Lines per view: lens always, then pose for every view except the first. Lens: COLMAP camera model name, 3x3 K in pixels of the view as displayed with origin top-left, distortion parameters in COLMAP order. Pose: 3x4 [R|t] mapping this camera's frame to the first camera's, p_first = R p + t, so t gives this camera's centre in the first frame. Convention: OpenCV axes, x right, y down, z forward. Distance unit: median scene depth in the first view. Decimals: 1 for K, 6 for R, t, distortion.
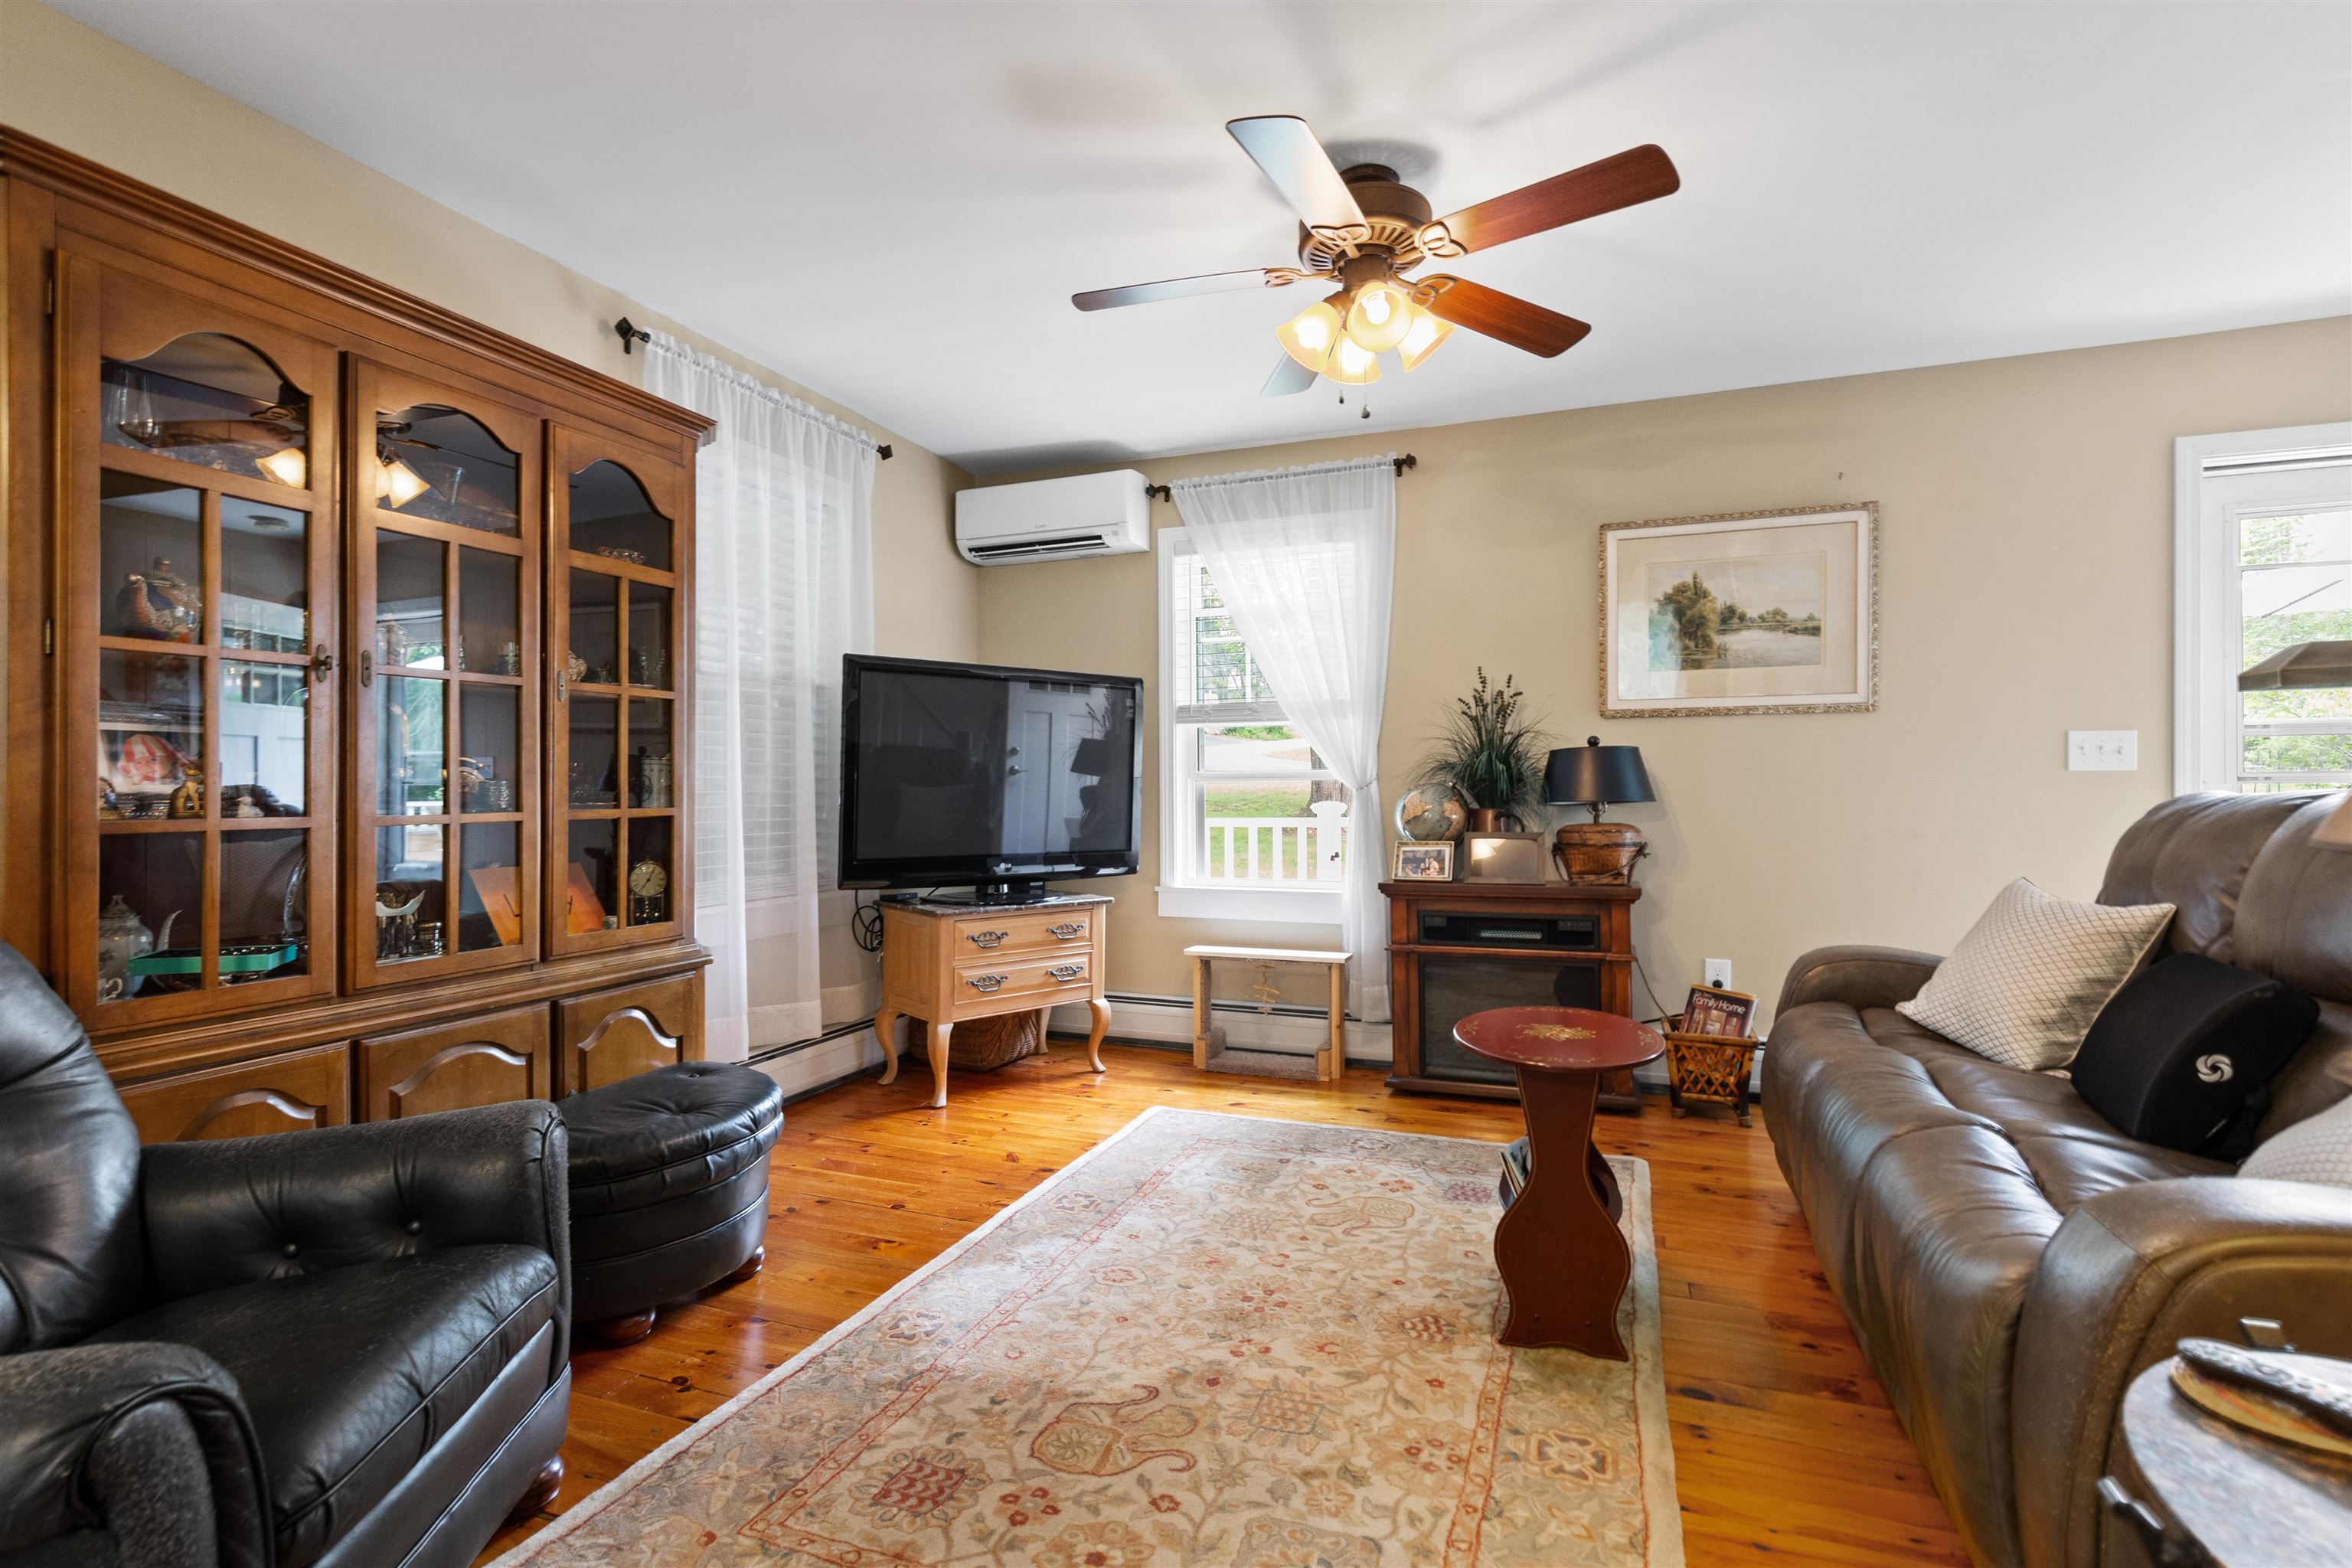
lens RADIAL K [[1102.3, 0, 1203.9], [0, 1102.3, 779.4], [0, 0, 1]] dist [0.007364, -0.001281]
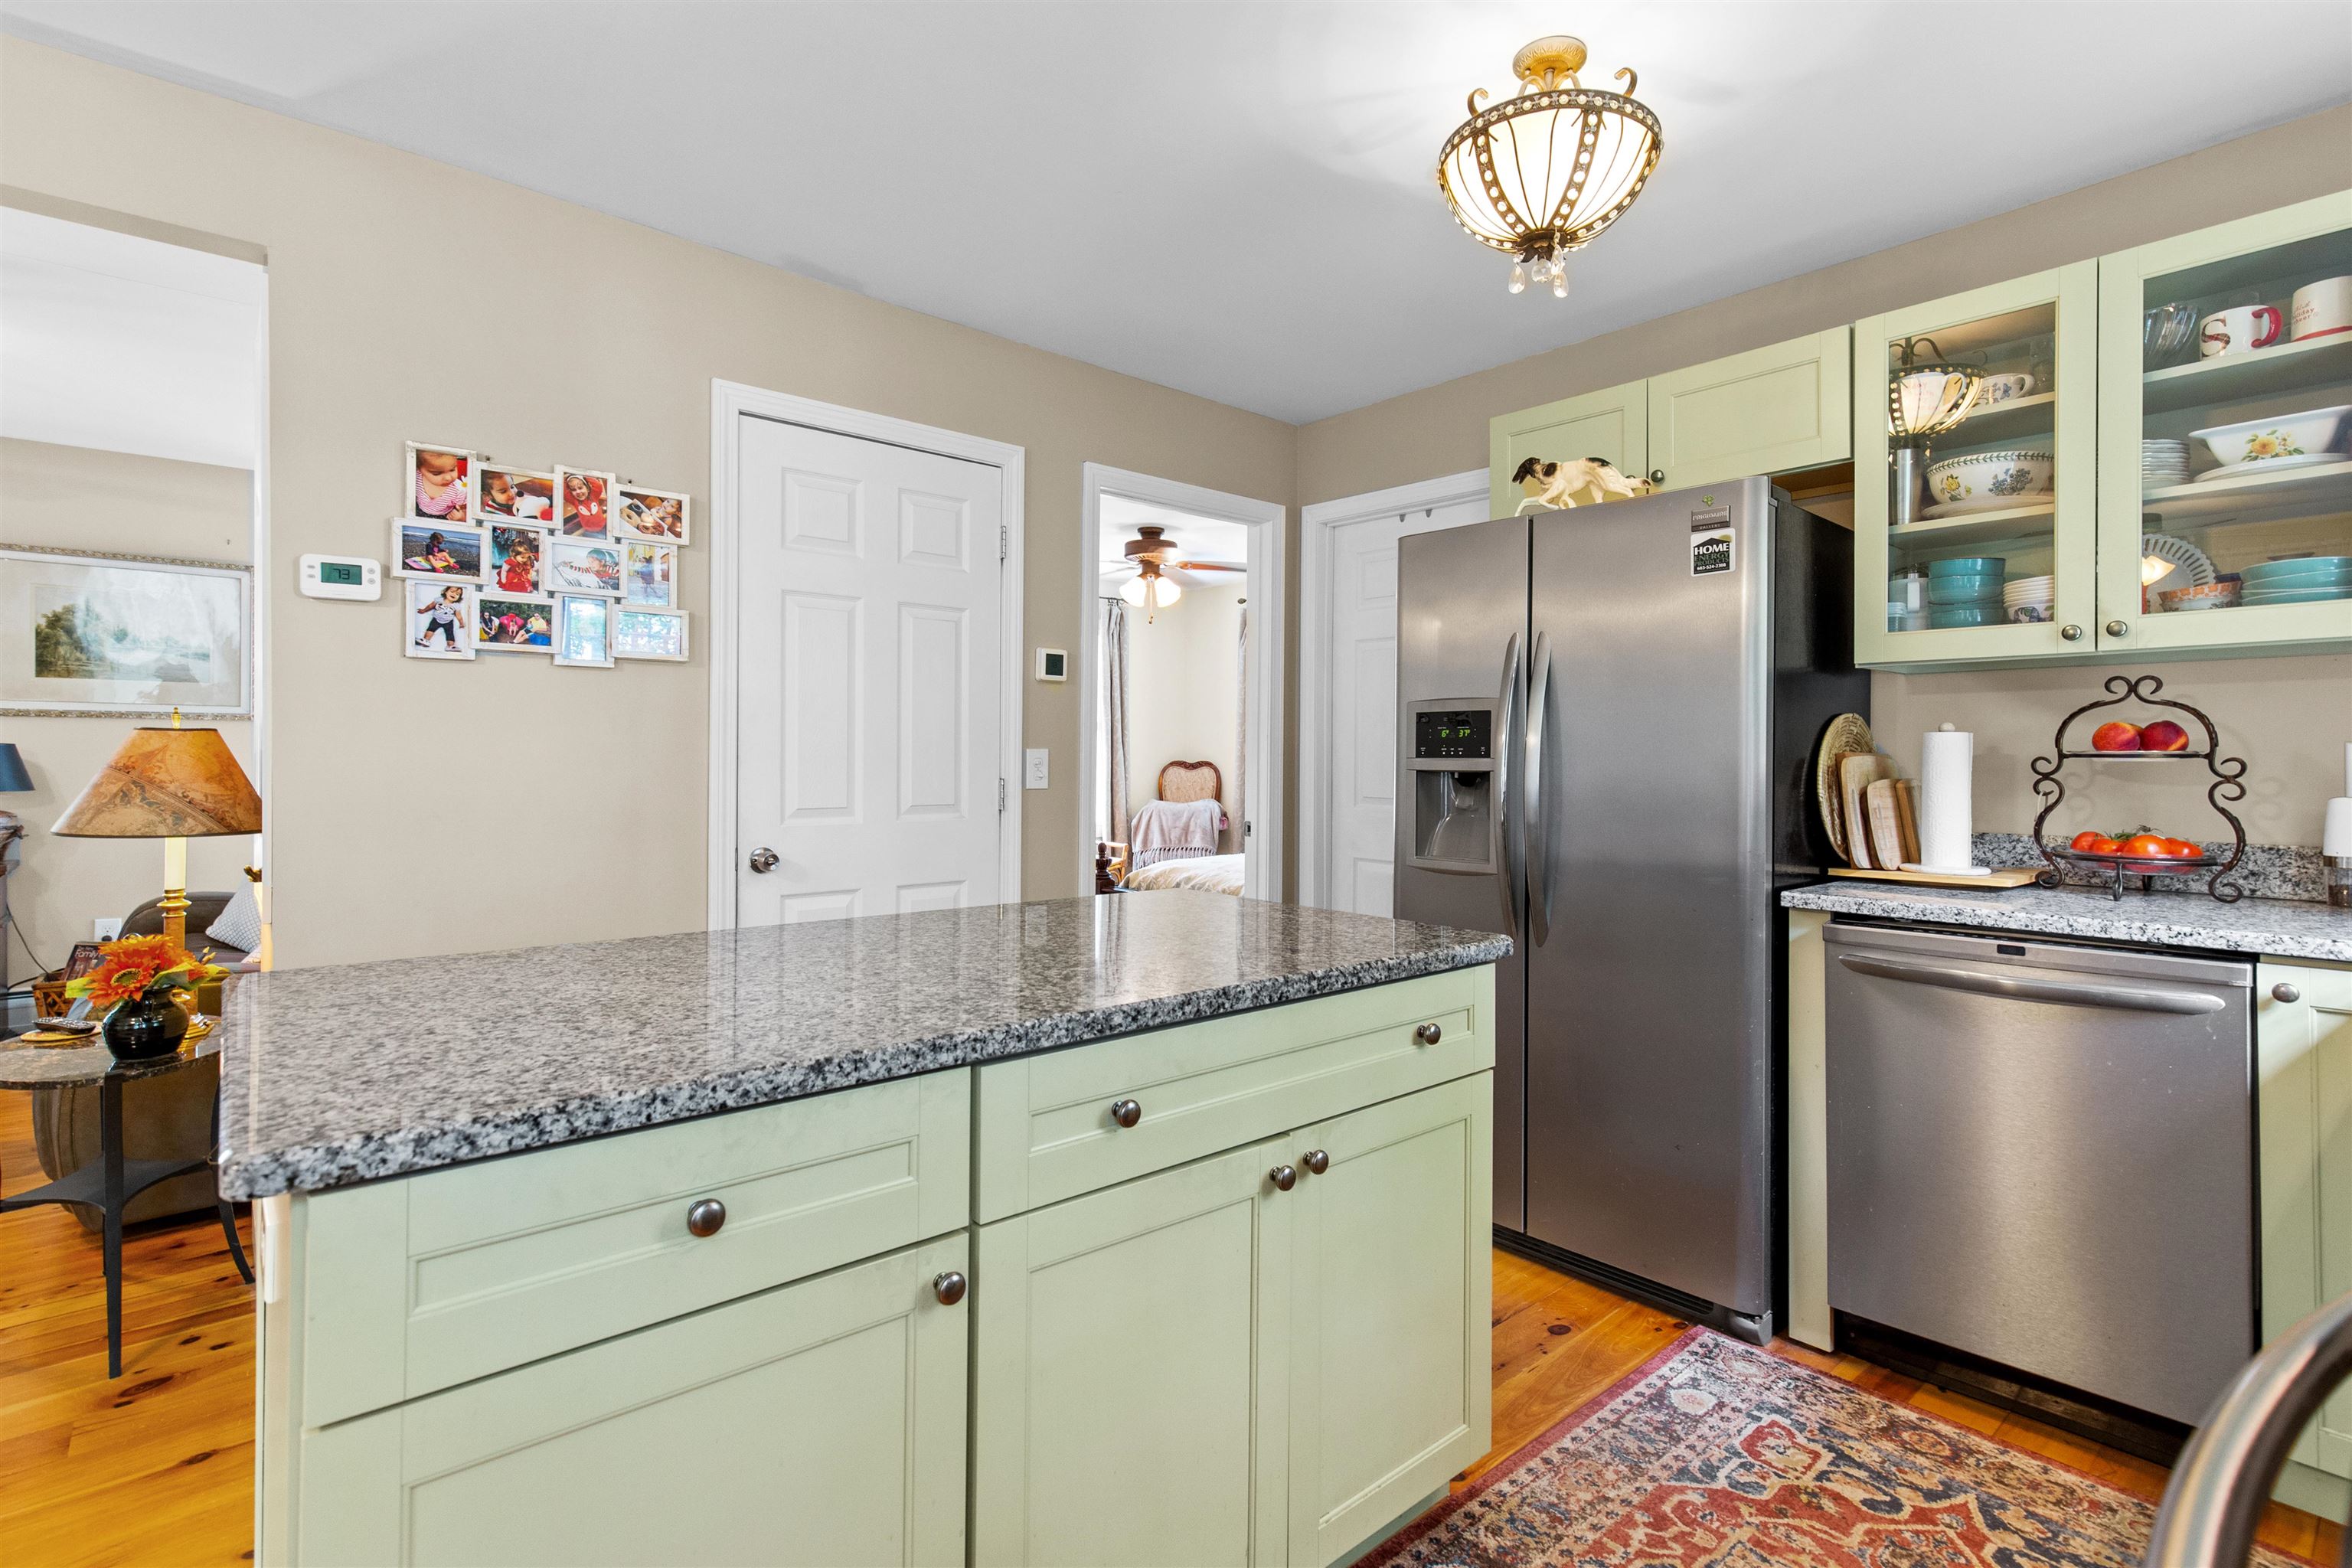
lens RADIAL K [[1102.3, 0, 1197.8], [0, 1102.3, 766.5], [0, 0, 1]] dist [0.007364, -0.001281]
pose [[0.474934, 0.002680, 0.880017, -0.059046], [-0.016174, 0.999853, 0.005683, -0.045597], [-0.879873, -0.016933, 0.474908, -0.933110]]
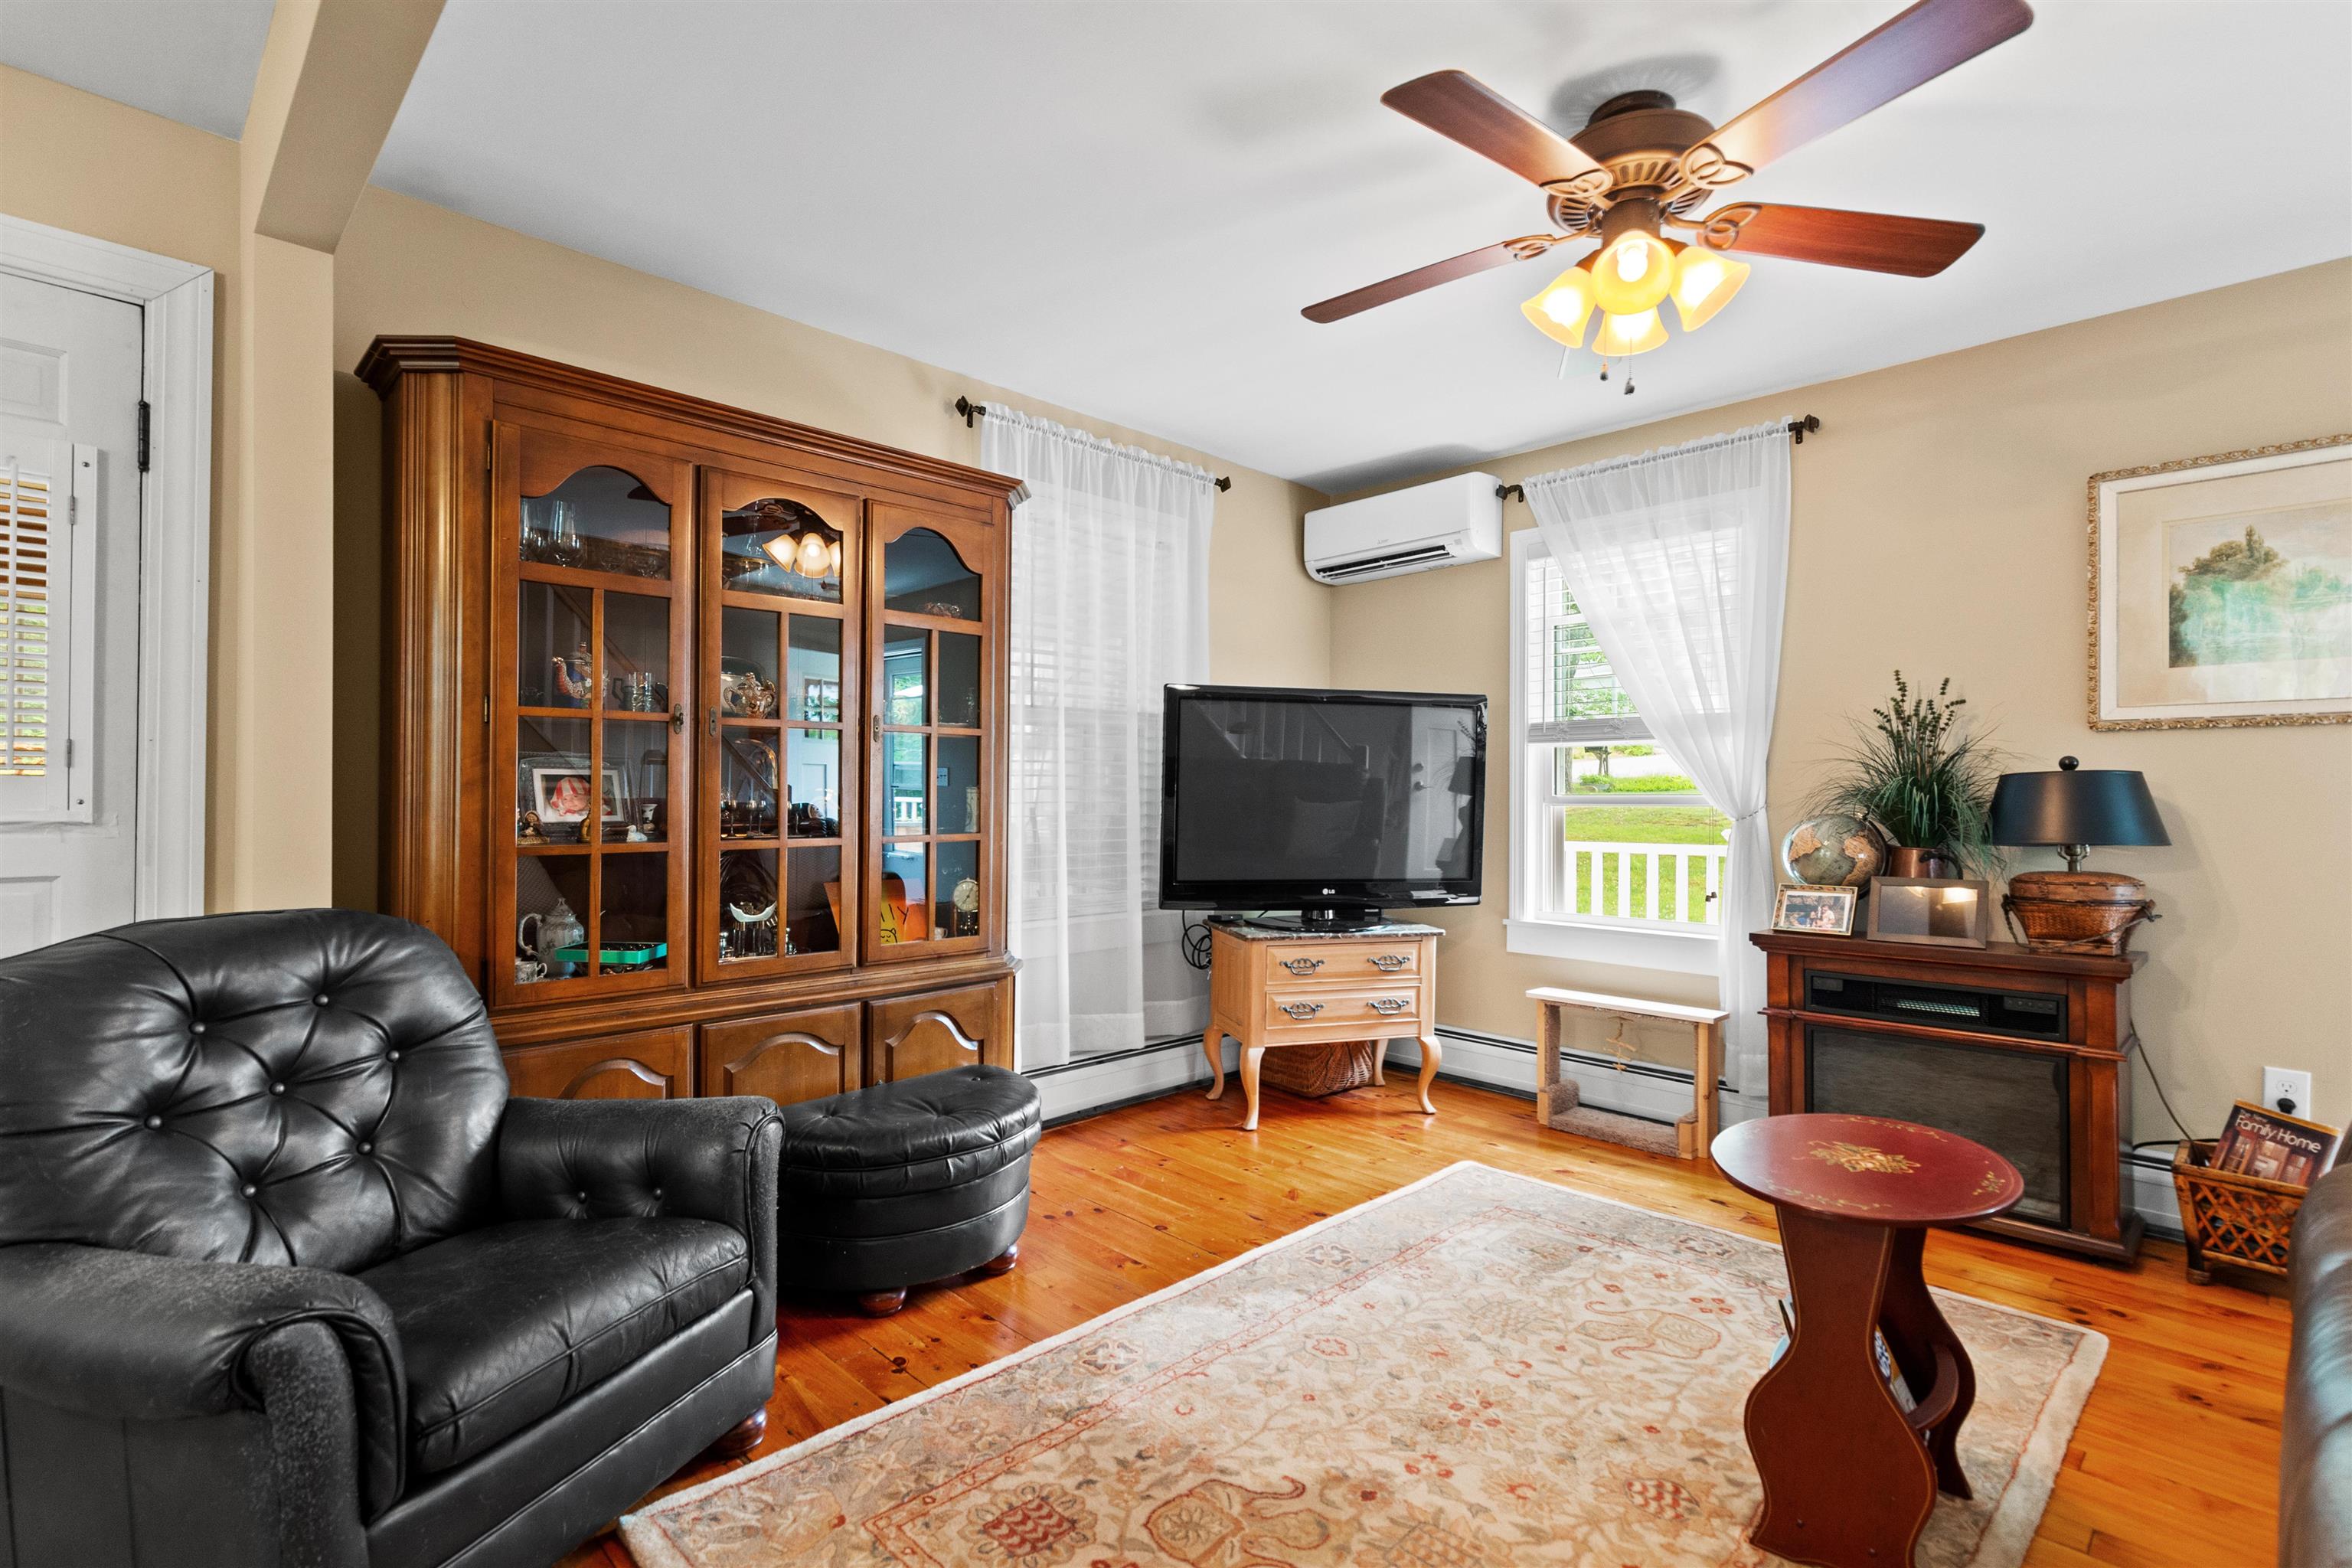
lens RADIAL K [[1102.3, 0, 1198.9], [0, 1102.3, 783.8], [0, 0, 1]] dist [0.007364, -0.001281]
pose [[0.908566, 0.004130, -0.417721, 0.187145], [-0.004645, 0.999989, -0.000215, -0.025423], [0.417715, 0.002136, 0.908575, 0.087562]]
